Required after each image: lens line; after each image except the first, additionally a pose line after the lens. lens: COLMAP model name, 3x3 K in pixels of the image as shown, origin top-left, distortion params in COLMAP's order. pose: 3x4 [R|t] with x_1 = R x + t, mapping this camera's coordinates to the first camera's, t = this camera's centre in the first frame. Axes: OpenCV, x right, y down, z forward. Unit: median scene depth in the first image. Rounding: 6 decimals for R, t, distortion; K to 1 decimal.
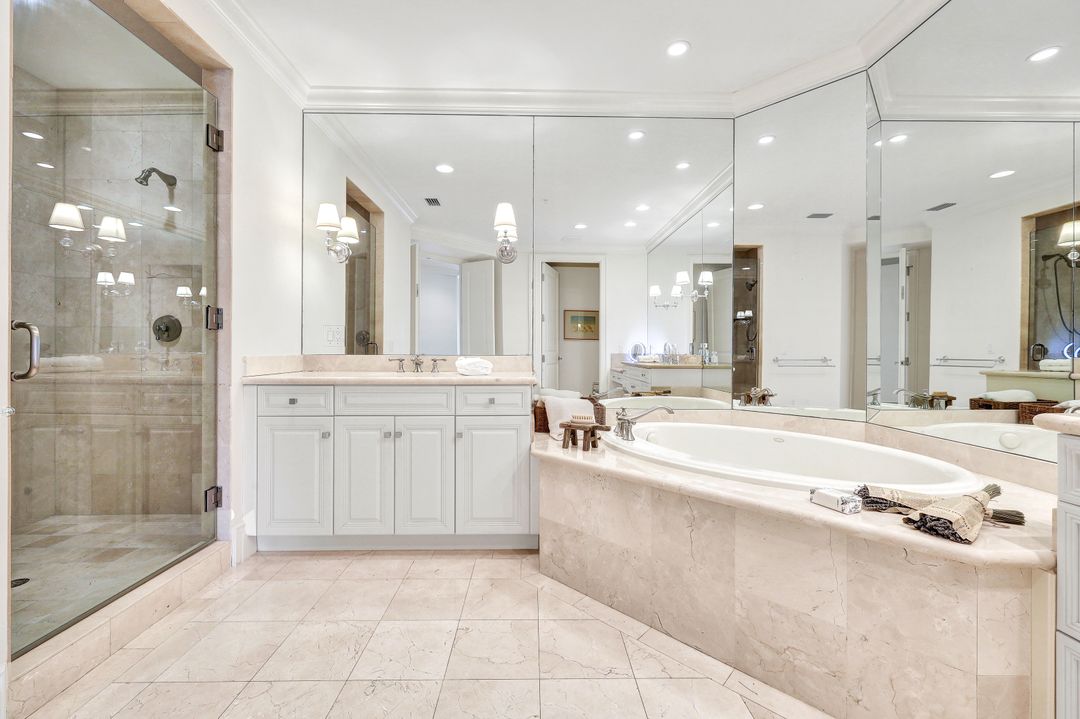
lens RADIAL K [[432.8, 0, 538.4], [0, 432.8, 355.1], [0, 0, 1]] dist [0.000710, -0.000376]
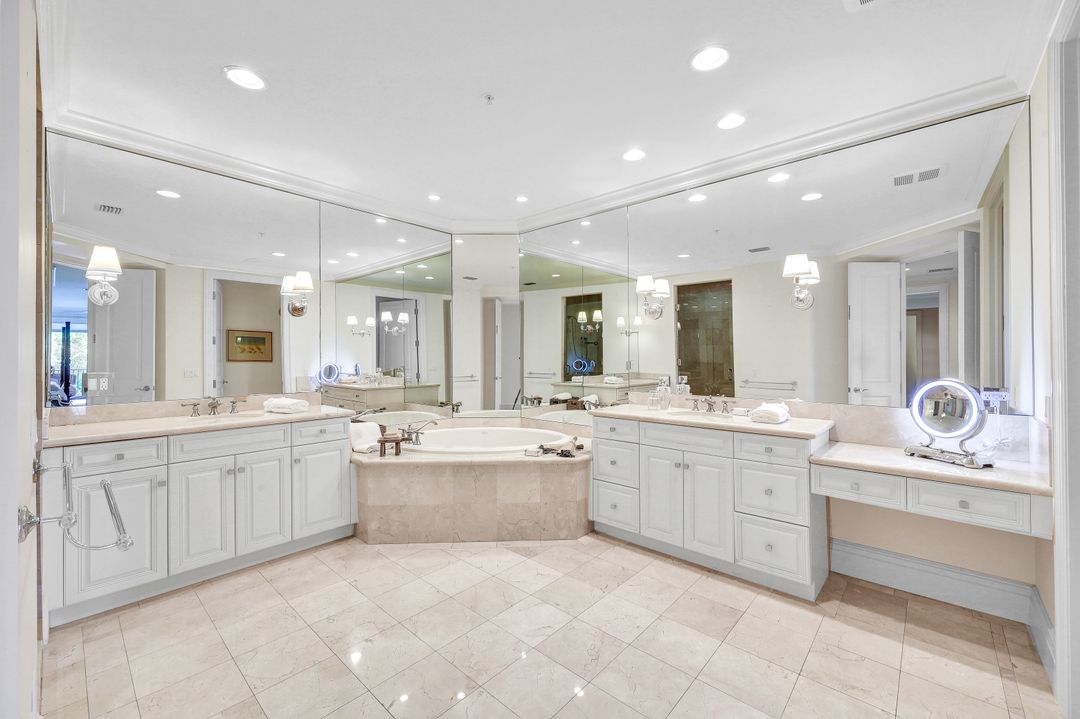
lens RADIAL K [[432.8, 0, 541.3], [0, 432.8, 357.9], [0, 0, 1]] dist [0.000710, -0.000376]
pose [[0.679573, -0.004067, 0.733597, -0.649174], [0.011001, 0.999929, -0.004647, -0.109726], [-0.733525, 0.011228, 0.679569, -0.414360]]
